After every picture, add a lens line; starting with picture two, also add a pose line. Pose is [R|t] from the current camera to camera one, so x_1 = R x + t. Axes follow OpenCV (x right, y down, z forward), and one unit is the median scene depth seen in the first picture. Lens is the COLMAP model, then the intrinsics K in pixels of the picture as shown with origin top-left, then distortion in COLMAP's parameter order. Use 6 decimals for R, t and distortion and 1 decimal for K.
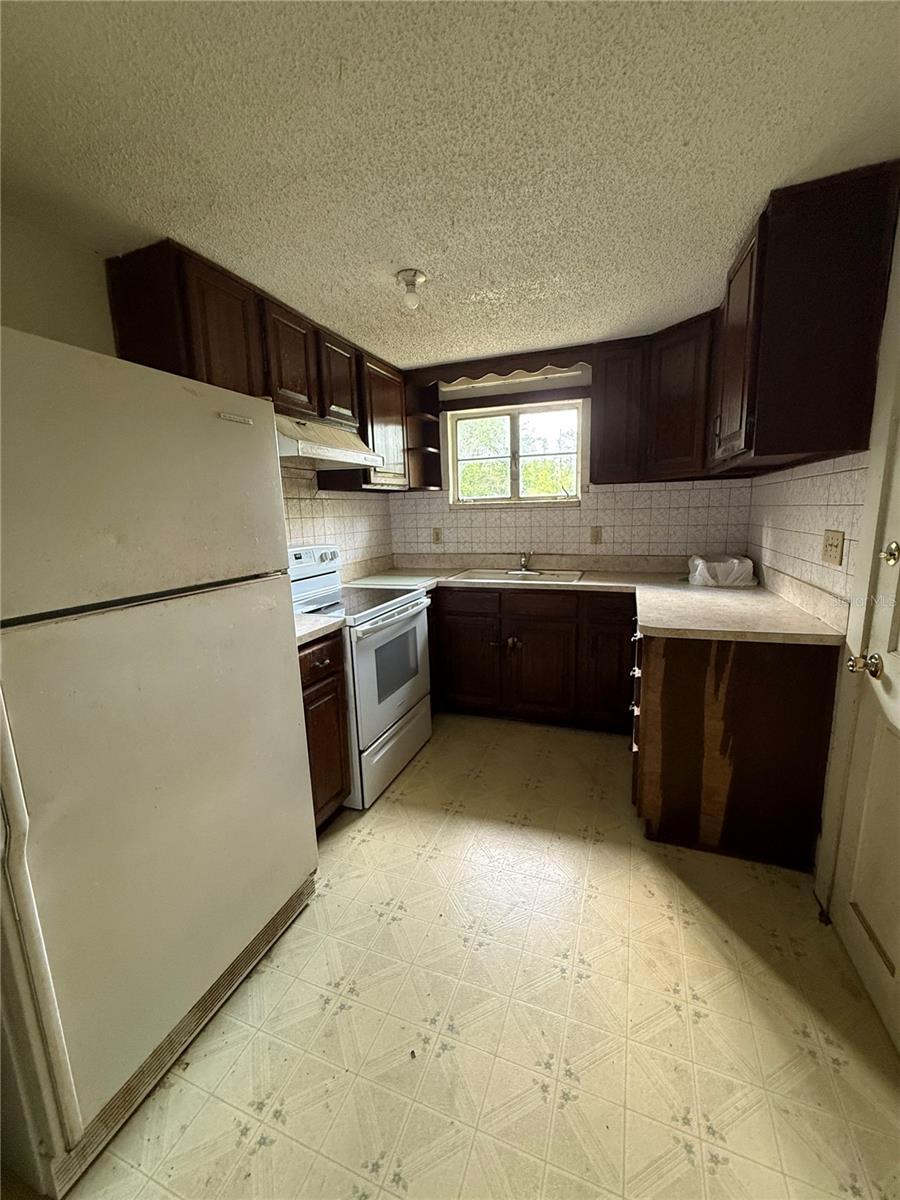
lens RADIAL K [[480.3, 0, 447.6], [0, 480.3, 598.5], [0, 0, 1]] dist [0.000807, 0.000551]
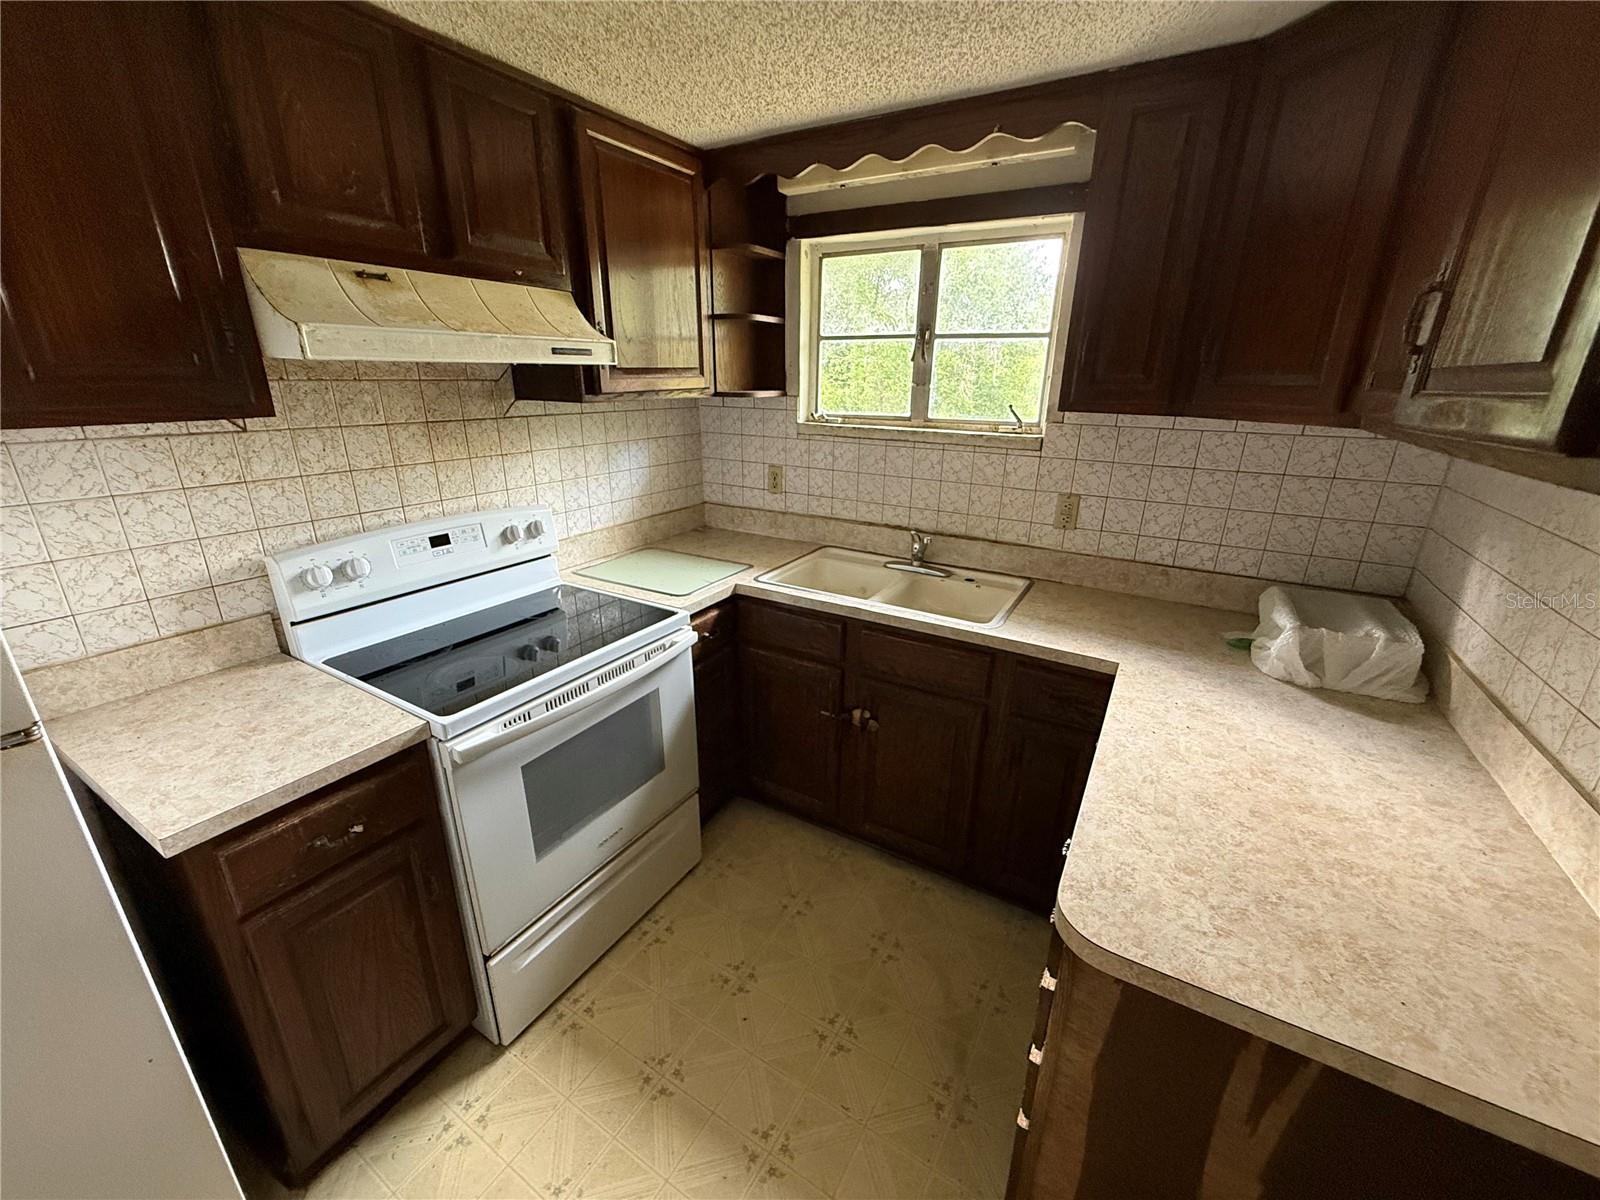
lens RADIAL K [[640.3, 0, 792.0], [0, 640.3, 602.2], [0, 0, 1]] dist [0.000807, 0.000551]
pose [[0.983119, 0.097172, -0.155033, 0.149540], [-0.071133, 0.983649, 0.165455, -0.136474], [0.168576, -0.151633, 0.973956, 0.311235]]
